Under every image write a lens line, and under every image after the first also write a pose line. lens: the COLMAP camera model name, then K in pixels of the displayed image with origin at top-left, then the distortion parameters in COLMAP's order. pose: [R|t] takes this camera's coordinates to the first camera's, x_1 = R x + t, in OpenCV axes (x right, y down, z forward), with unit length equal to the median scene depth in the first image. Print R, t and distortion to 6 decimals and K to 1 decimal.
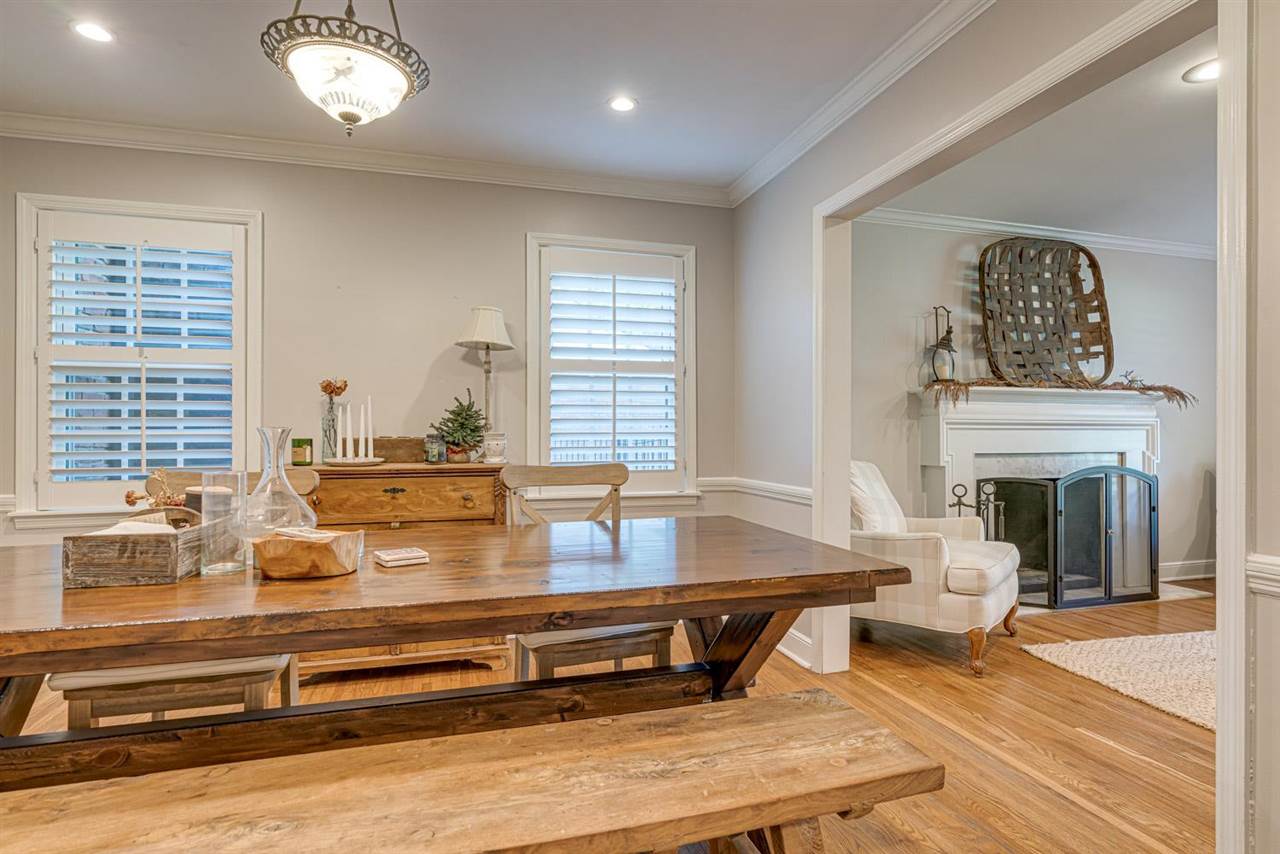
lens RADIAL K [[642.9, 0, 644.7], [0, 642.9, 425.4], [0, 0, 1]] dist [0.003376, -0.000001]
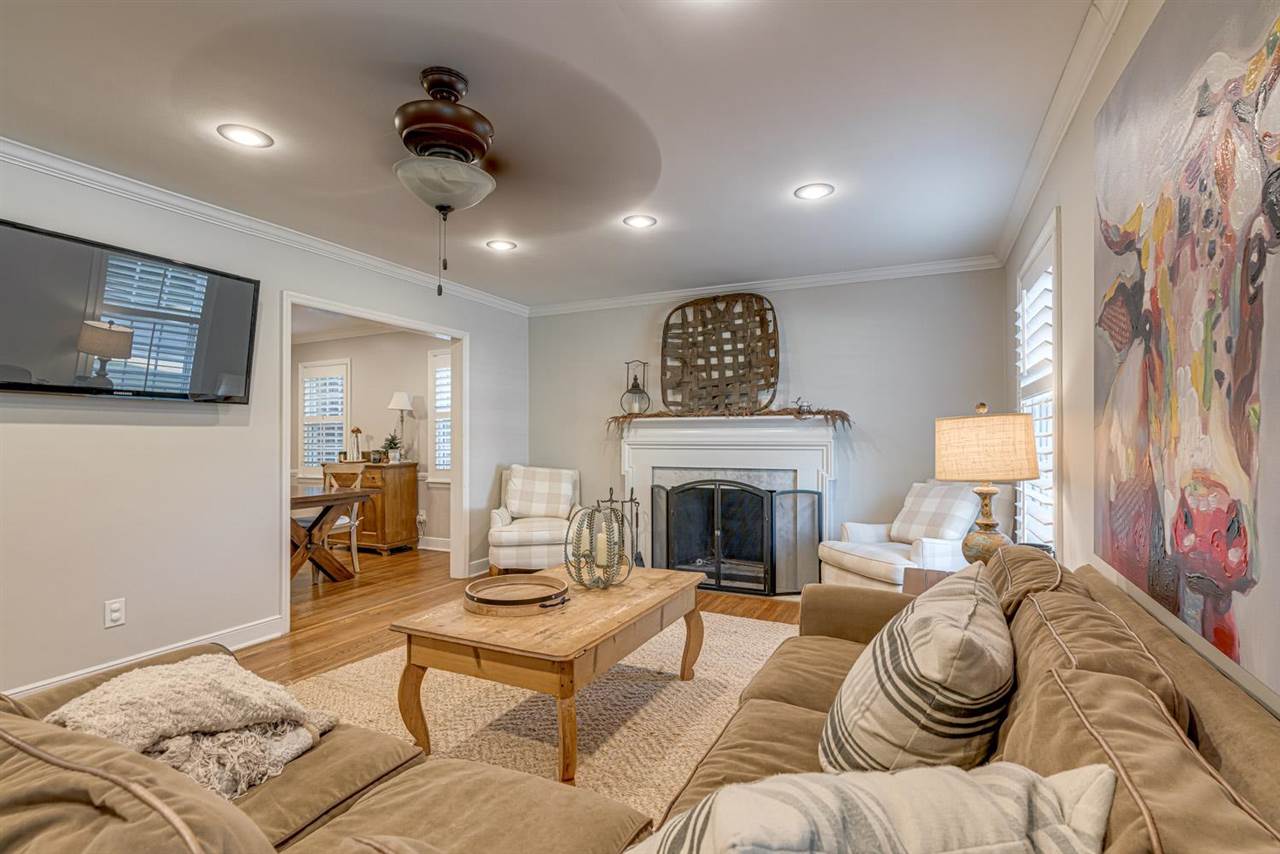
lens RADIAL K [[583.1, 0, 630.7], [0, 583.1, 434.0], [0, 0, 1]] dist [-0.004672, 0.001199]
pose [[0.740167, -0.008050, -0.672375, 1.286529], [0.010993, 0.999940, 0.000129, -0.025535], [0.672334, -0.007487, 0.740210, 0.051957]]
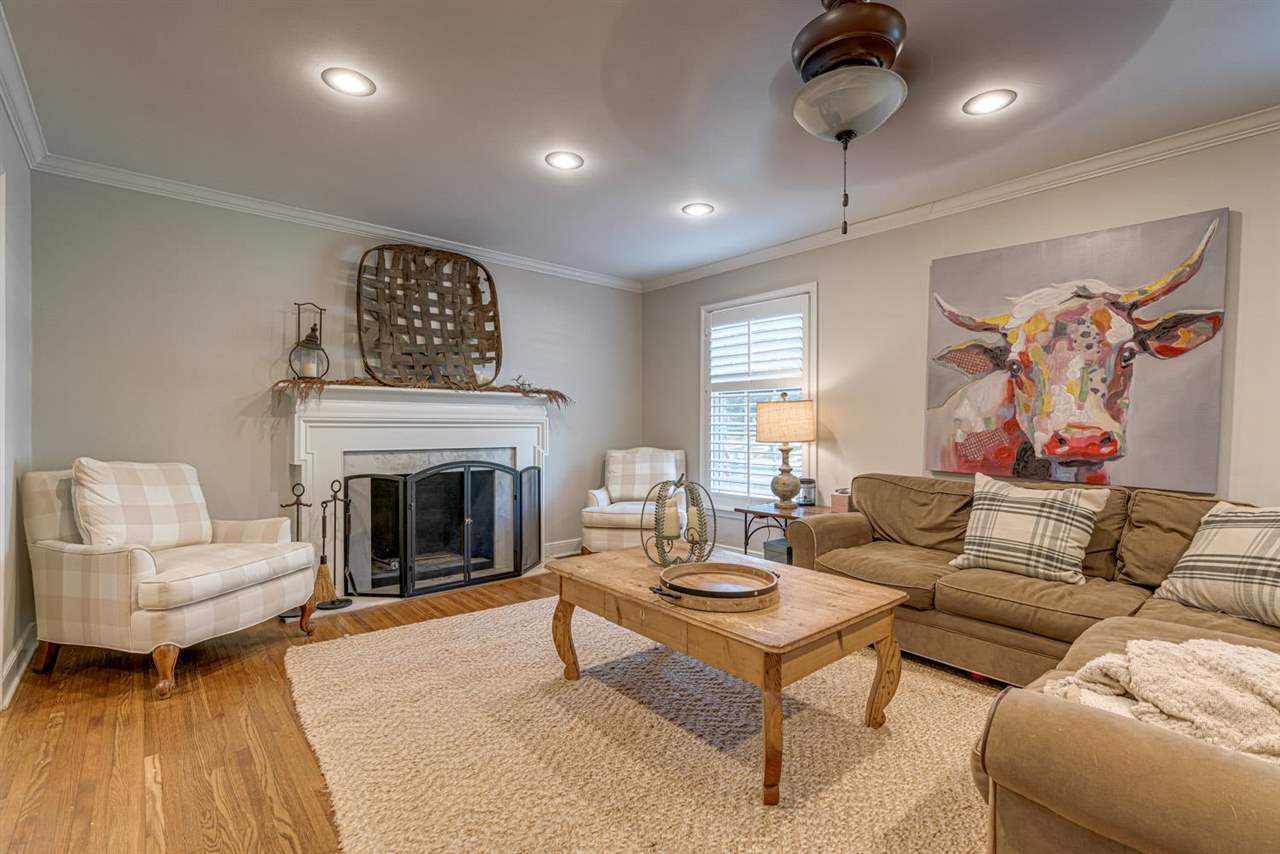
lens RADIAL K [[583.1, 0, 629.3], [0, 583.1, 423.8], [0, 0, 1]] dist [-0.004672, 0.001199]
pose [[0.913041, 0.001714, 0.407864, 0.538203], [-0.005317, 0.999956, 0.007700, -0.008816], [-0.407833, -0.009199, 0.913010, -0.019305]]
